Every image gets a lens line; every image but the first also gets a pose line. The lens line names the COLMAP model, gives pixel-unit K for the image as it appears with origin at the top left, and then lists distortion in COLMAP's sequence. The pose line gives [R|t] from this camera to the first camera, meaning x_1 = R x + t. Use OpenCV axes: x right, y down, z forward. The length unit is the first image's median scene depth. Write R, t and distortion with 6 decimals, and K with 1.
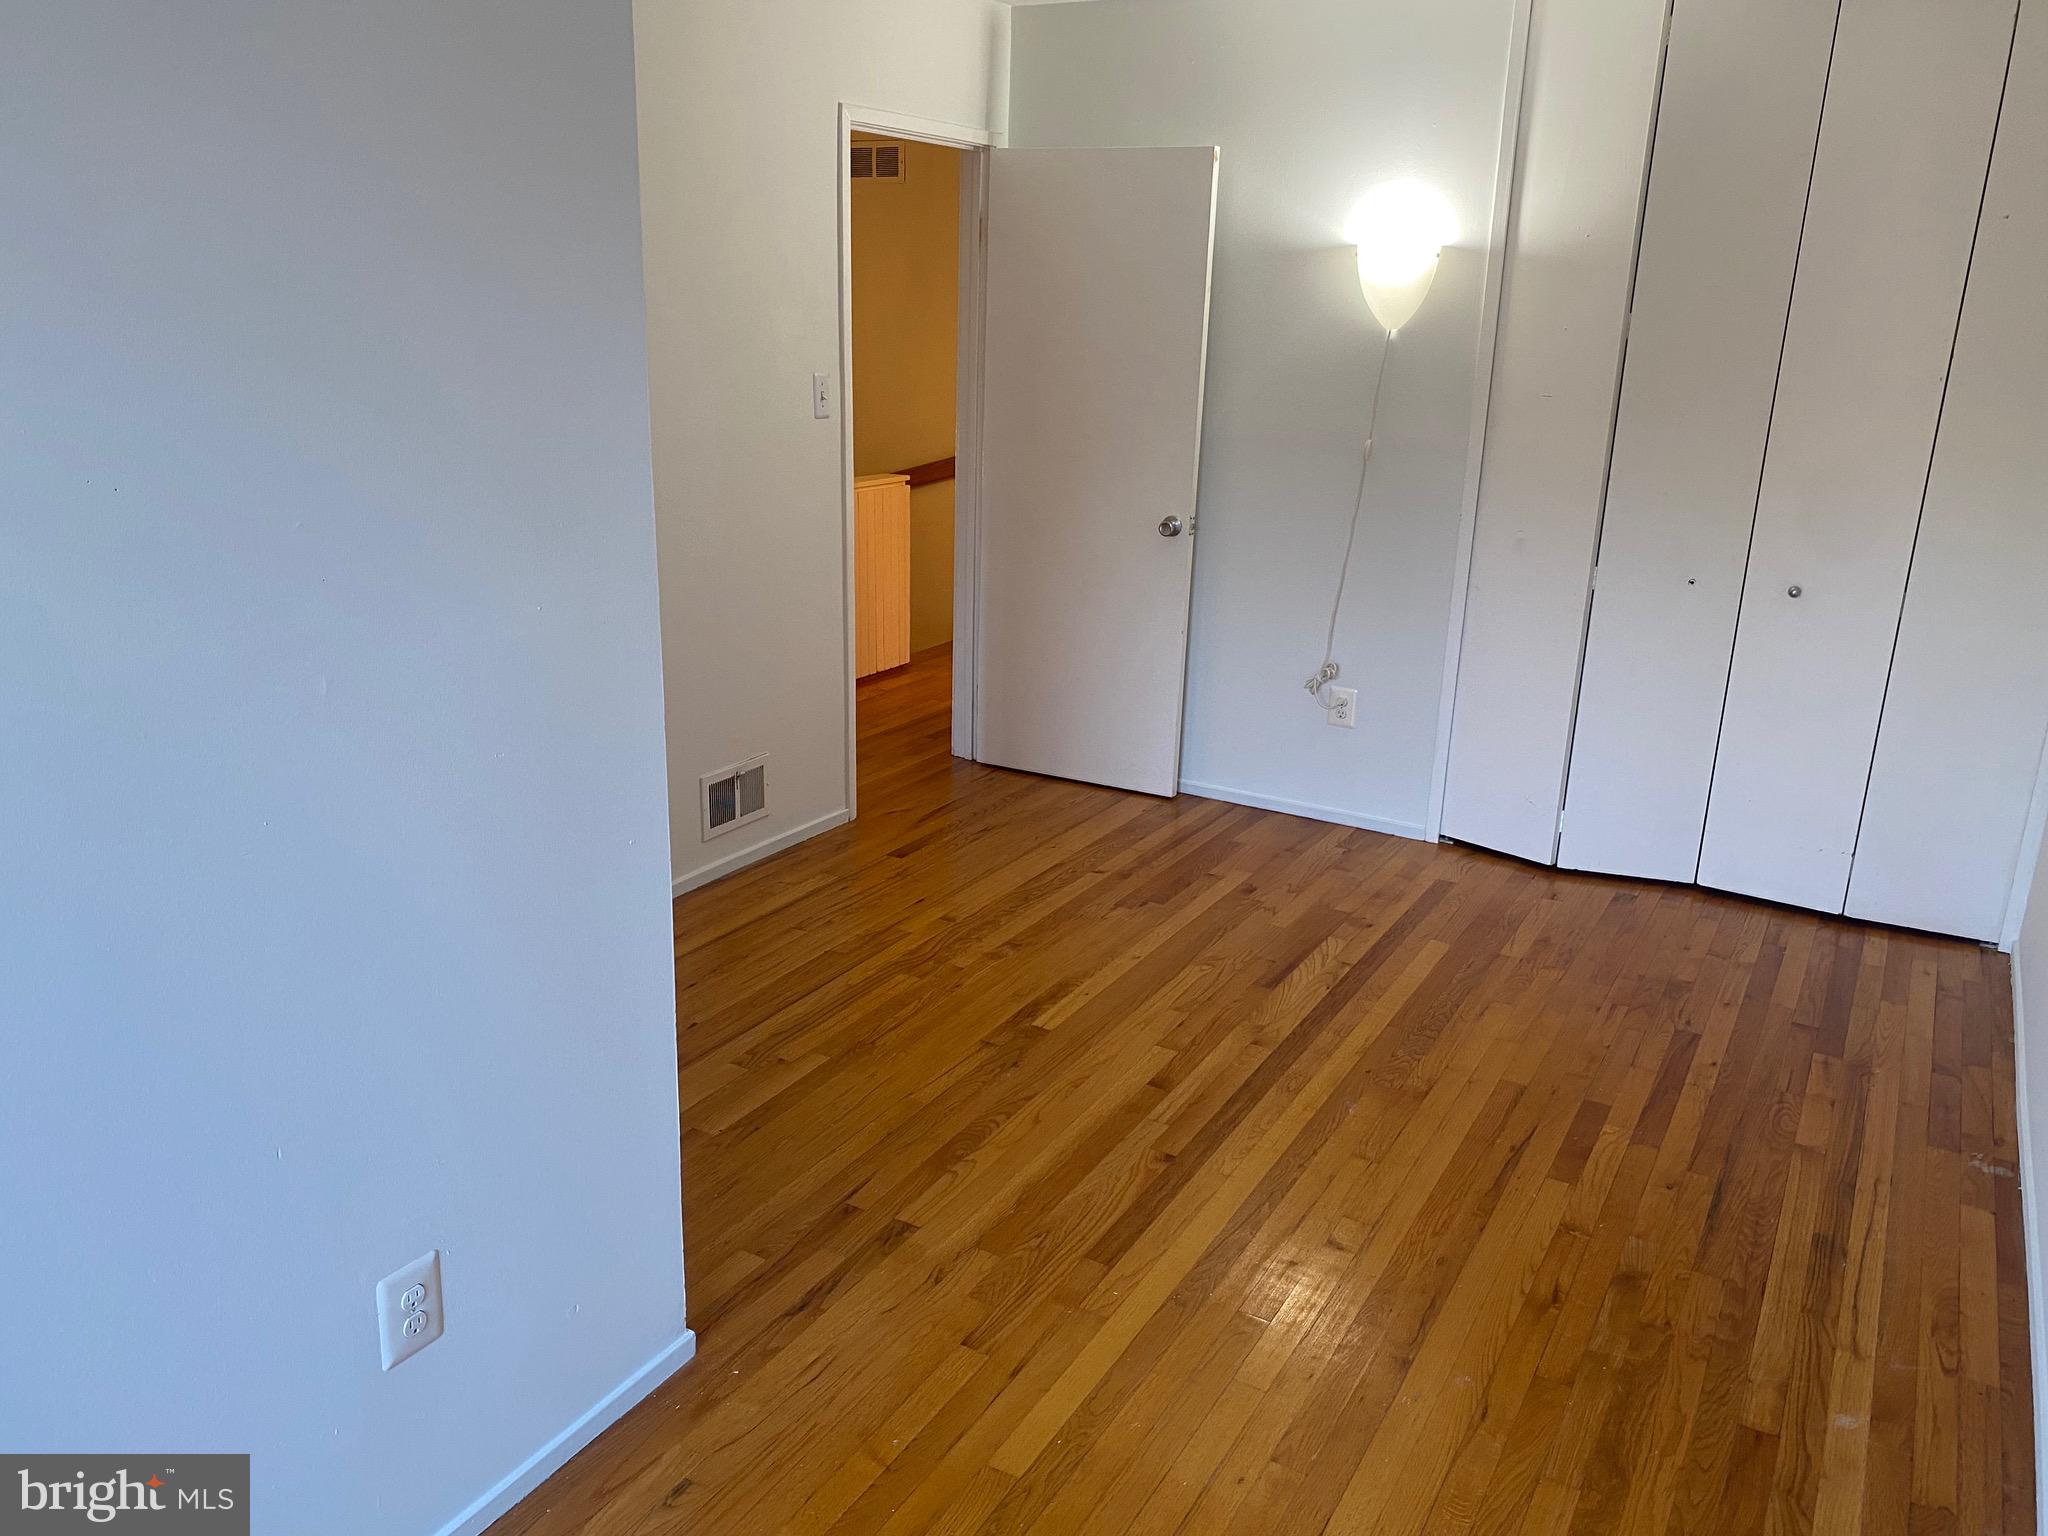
lens RADIAL K [[1558.8, 0, 1018.4], [0, 1558.8, 763.1], [0, 0, 1]] dist [0.009013, -0.009633]
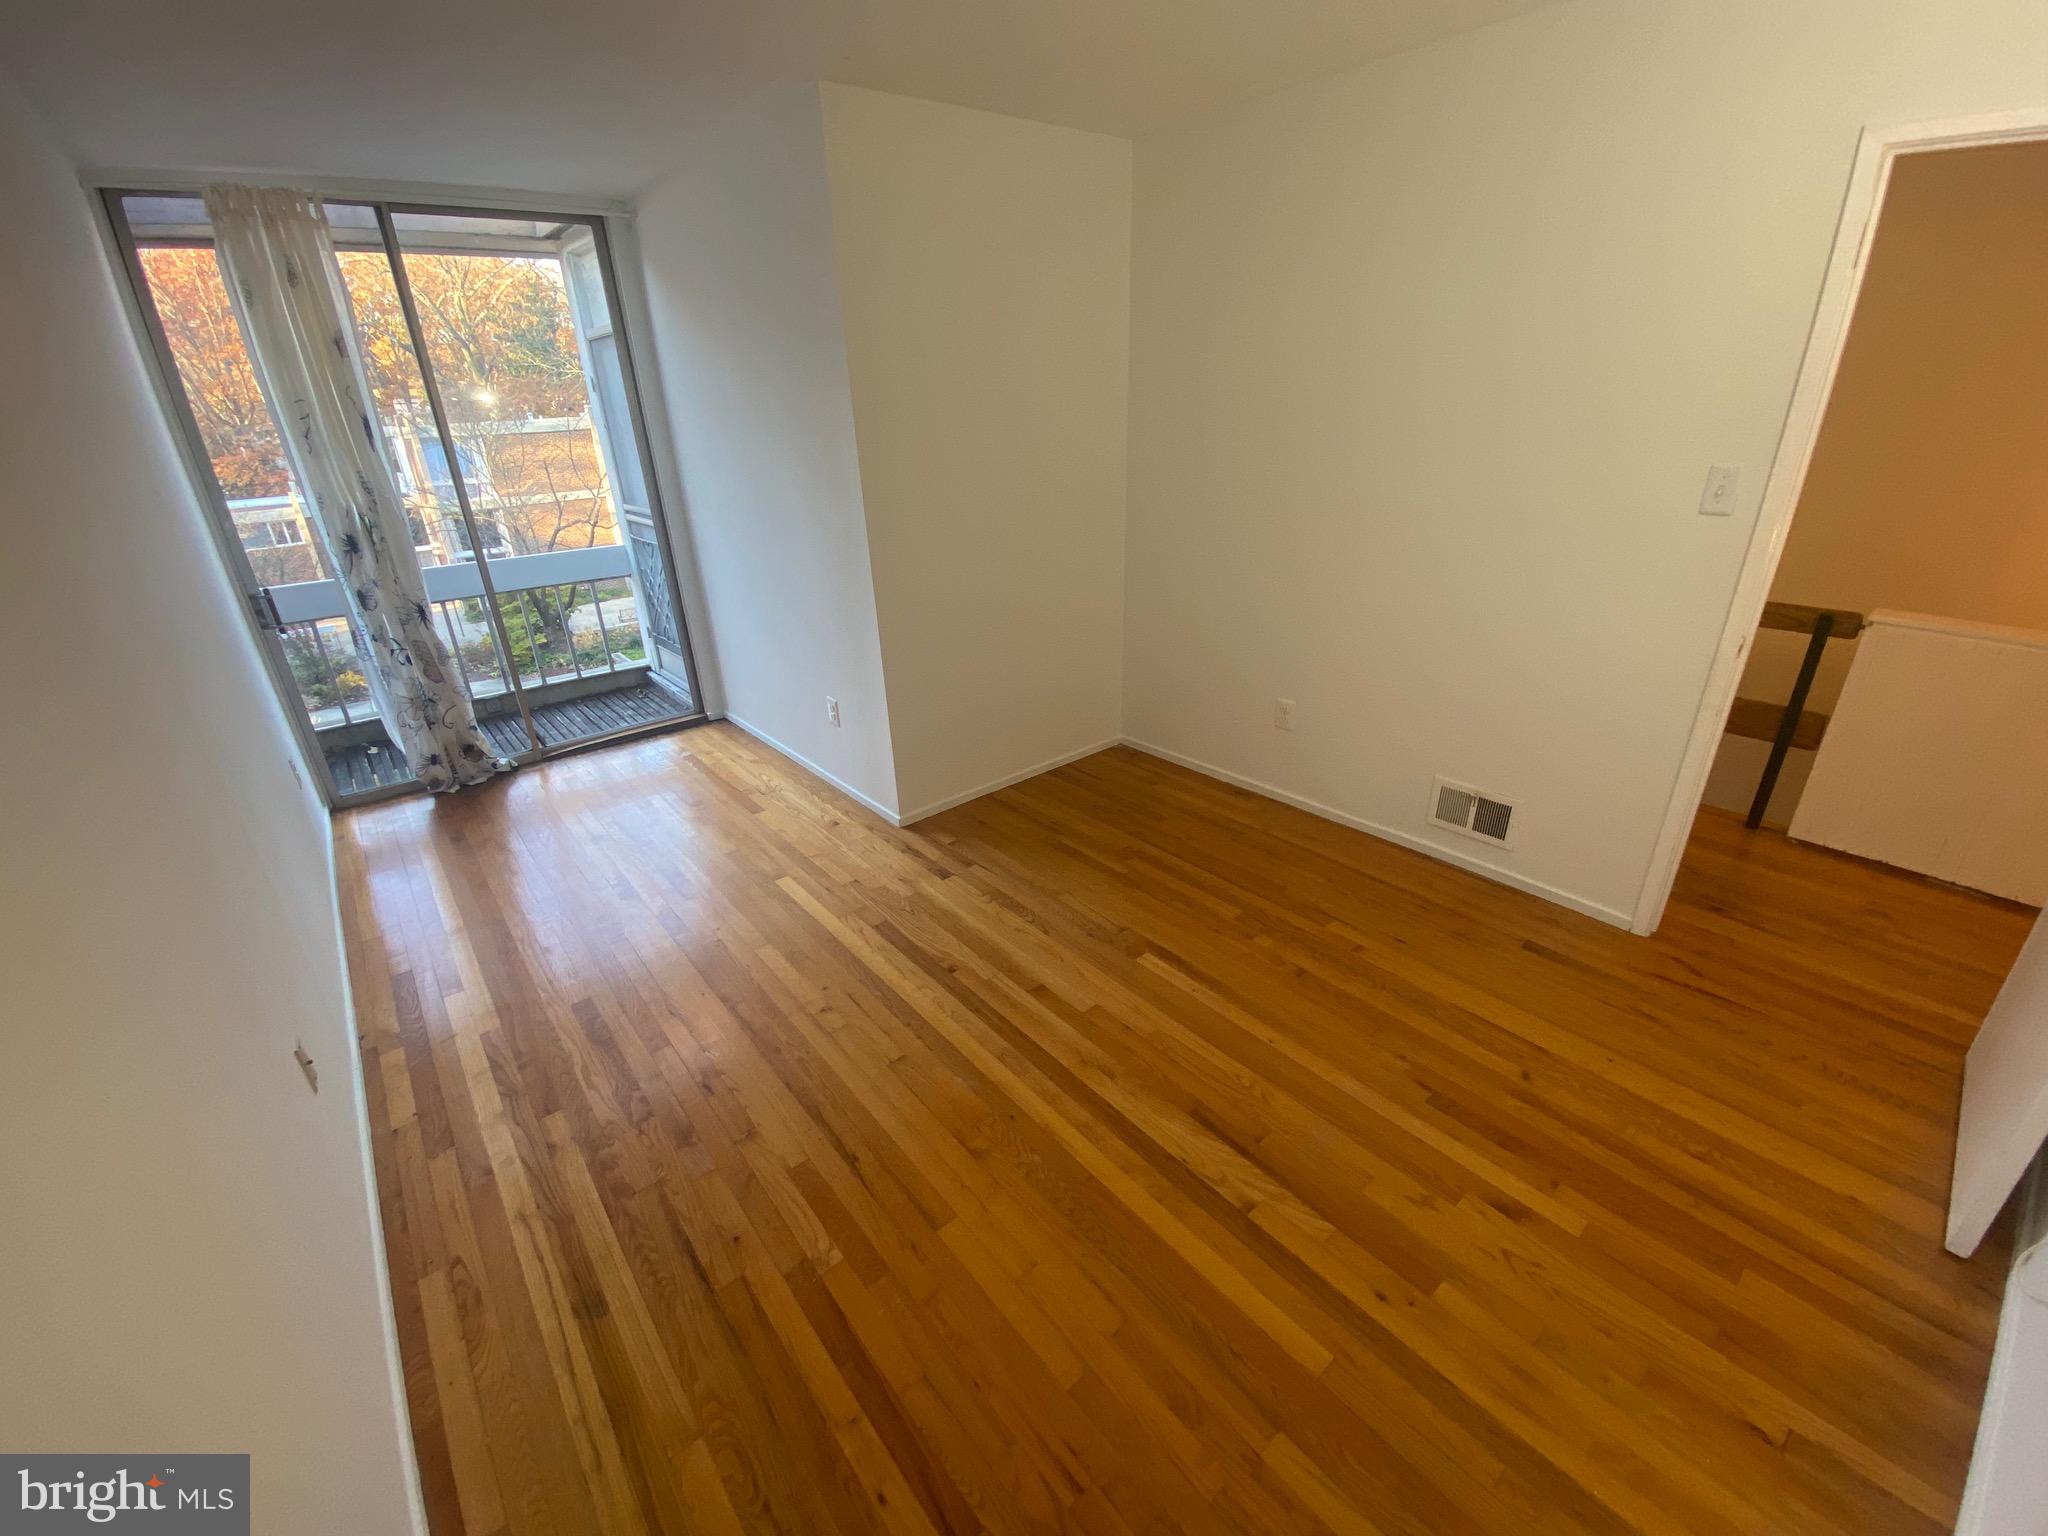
lens RADIAL K [[841.9, 0, 1023.2], [0, 841.9, 771.7], [0, 0, 1]] dist [0.000866, -0.009336]
pose [[-0.346586, 0.371060, -0.861506, 0.634977], [-0.251382, 0.848094, 0.466415, -0.287490], [0.903706, 0.378220, -0.200659, 1.017497]]
